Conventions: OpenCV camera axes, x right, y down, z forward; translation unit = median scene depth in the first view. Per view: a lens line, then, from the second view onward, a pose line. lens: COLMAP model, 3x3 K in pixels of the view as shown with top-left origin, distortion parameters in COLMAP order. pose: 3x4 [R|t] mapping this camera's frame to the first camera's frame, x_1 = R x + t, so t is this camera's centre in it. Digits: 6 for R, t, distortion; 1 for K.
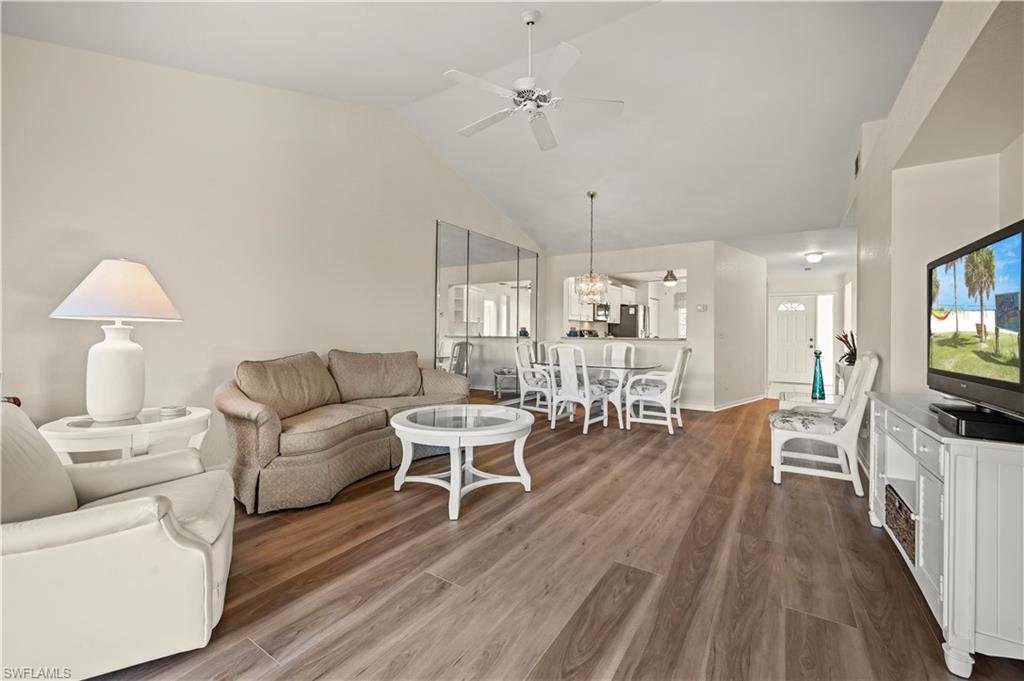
lens RADIAL K [[418.9, 0, 514.7], [0, 418.9, 321.2], [0, 0, 1]] dist [-0.000504, -0.000071]
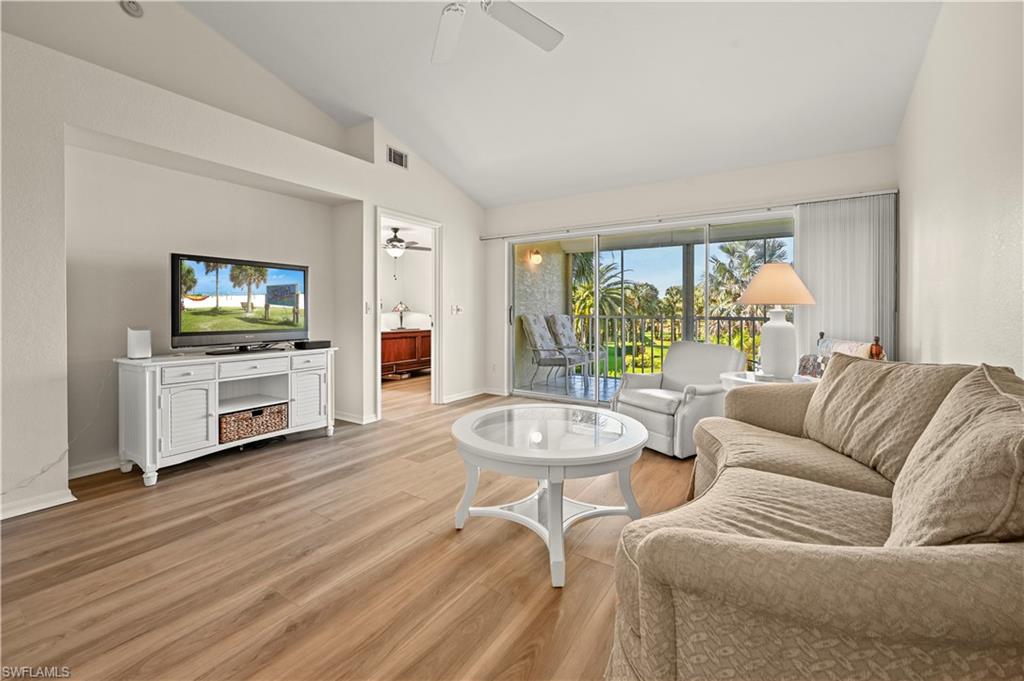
lens RADIAL K [[418.9, 0, 514.7], [0, 418.9, 321.2], [0, 0, 1]] dist [-0.000504, -0.000071]
pose [[-0.999608, -0.023336, 0.015452, -0.092334], [-0.023312, 0.999727, 0.001767, 0.046053], [-0.015489, 0.001406, -0.999879, 2.263917]]
